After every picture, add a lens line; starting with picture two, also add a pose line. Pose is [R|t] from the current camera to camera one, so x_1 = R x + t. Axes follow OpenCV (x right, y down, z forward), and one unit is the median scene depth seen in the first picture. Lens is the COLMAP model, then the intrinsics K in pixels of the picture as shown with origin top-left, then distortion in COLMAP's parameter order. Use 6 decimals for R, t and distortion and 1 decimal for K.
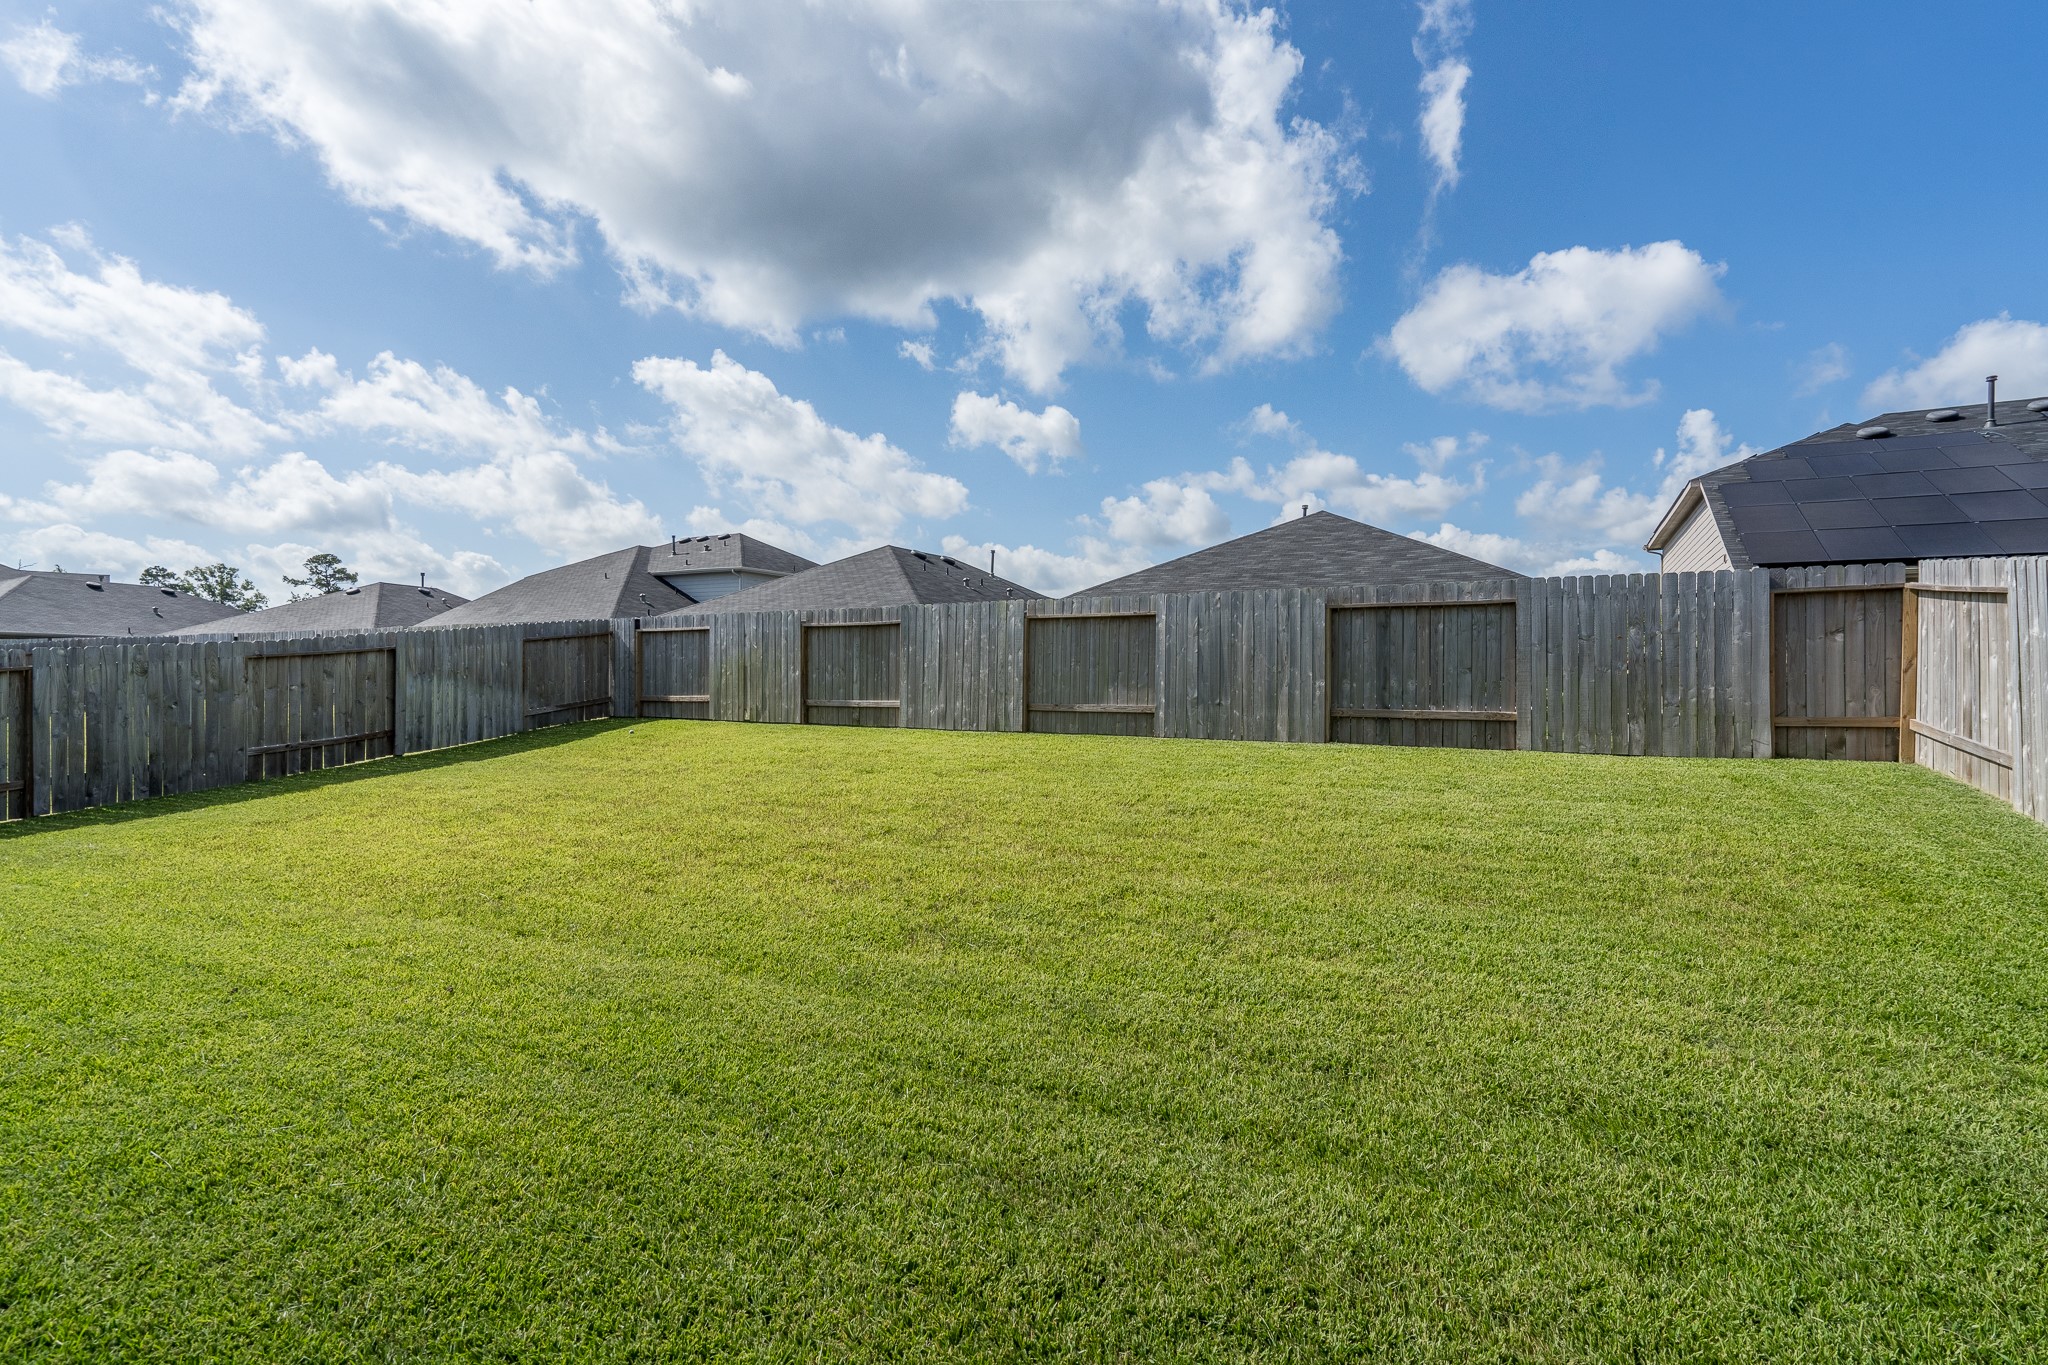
lens RADIAL K [[942.0, 0, 1036.9], [0, 942.0, 676.5], [0, 0, 1]] dist [-0.002440, 0.001013]
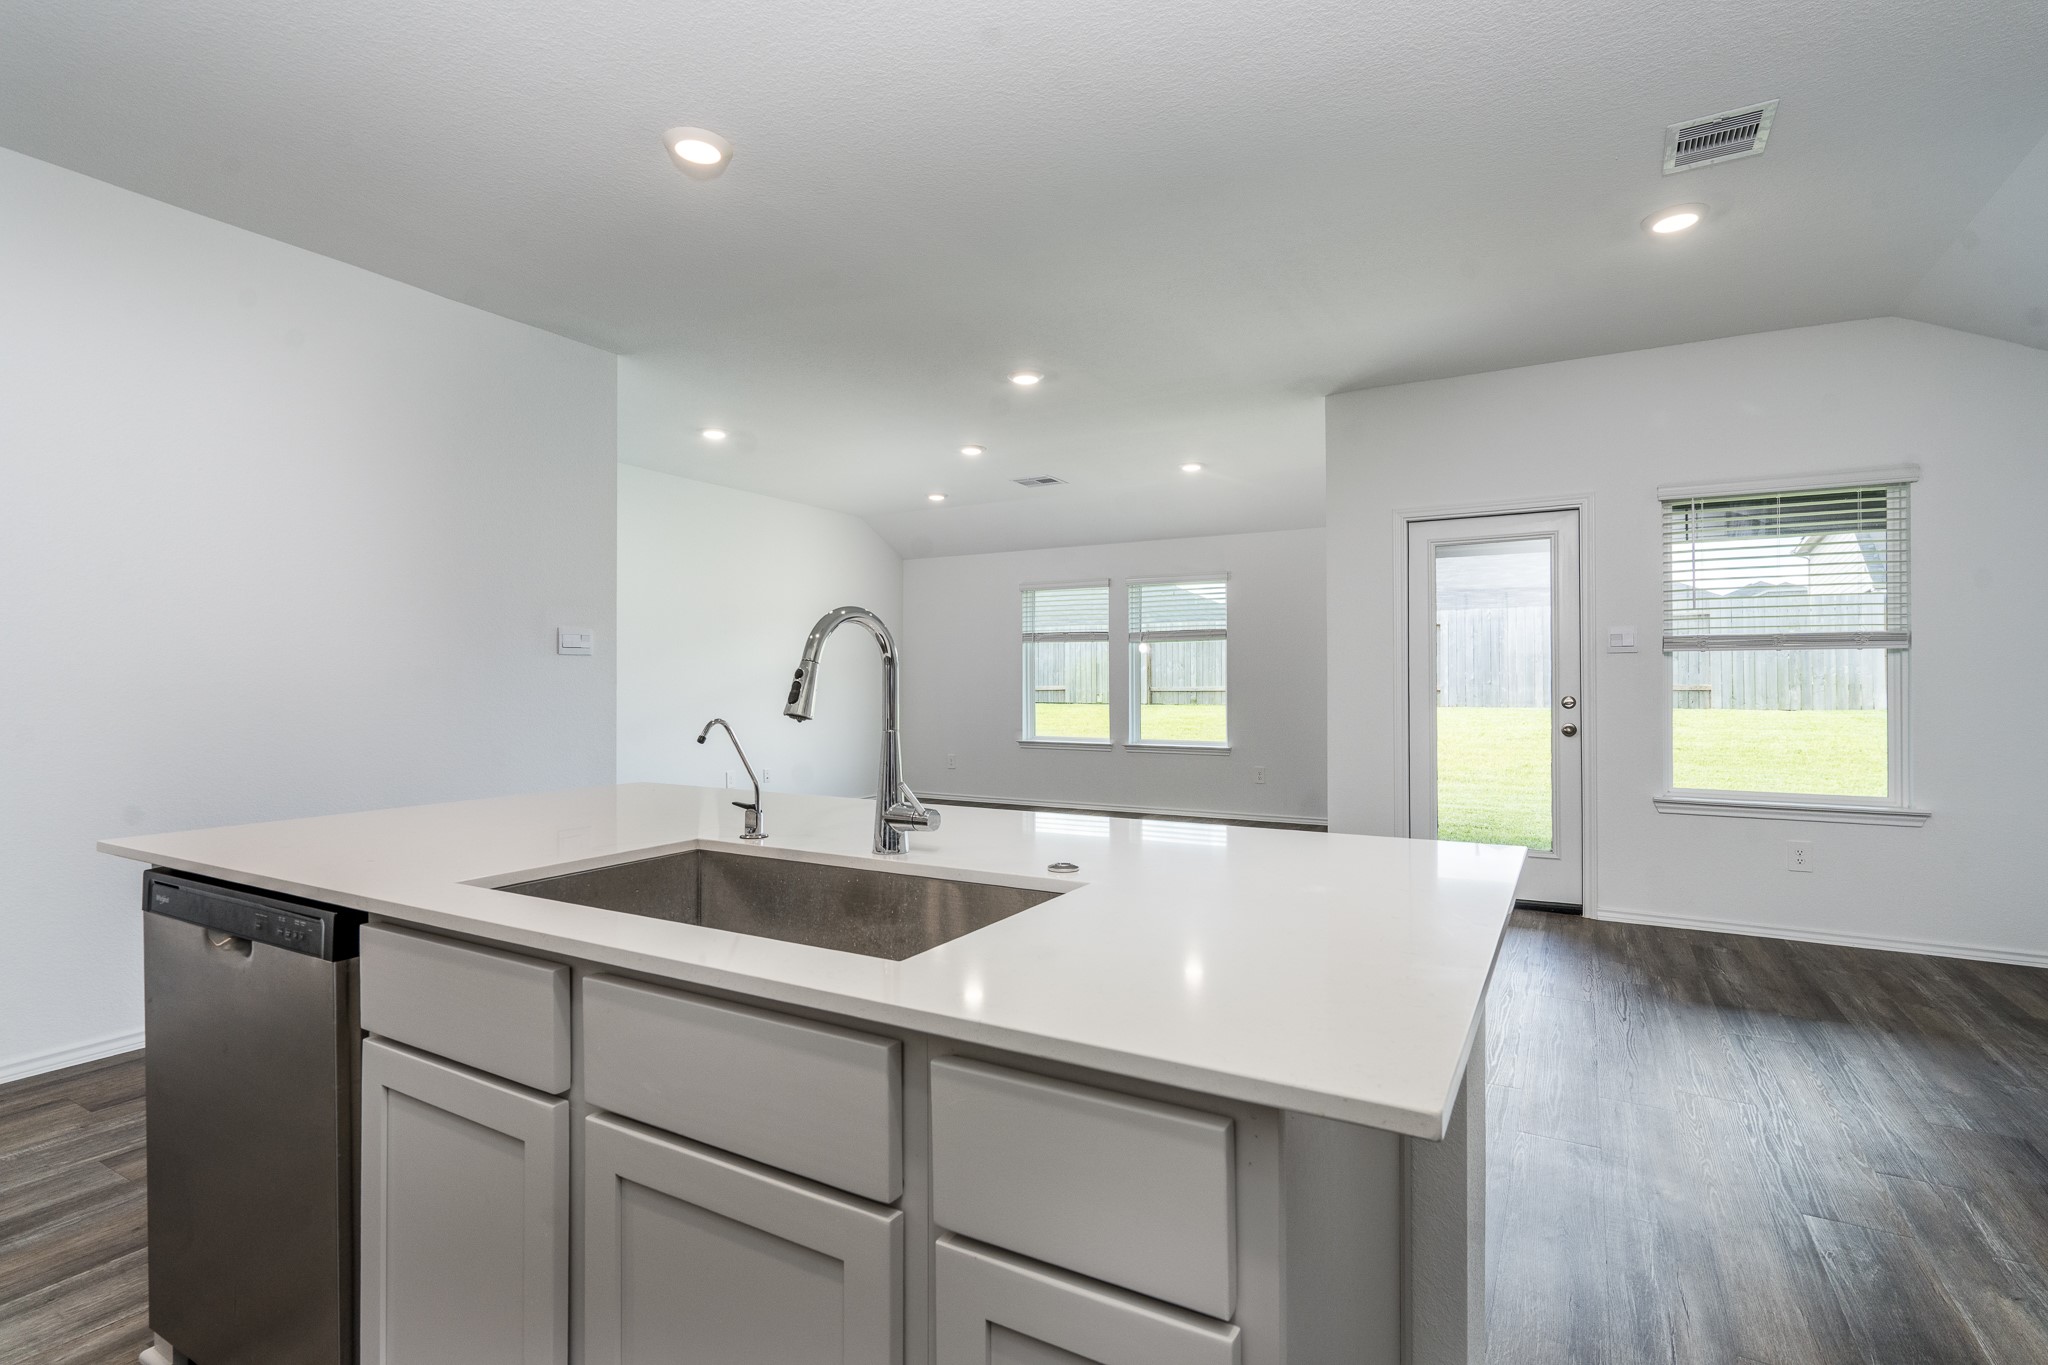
lens RADIAL K [[942.0, 0, 1012.3], [0, 942.0, 679.2], [0, 0, 1]] dist [-0.002440, 0.001013]
pose [[0.993174, -0.010754, -0.116145, -0.484840], [0.010864, 0.999941, 0.000312, 0.016635], [0.116135, -0.001572, 0.993232, -0.722161]]
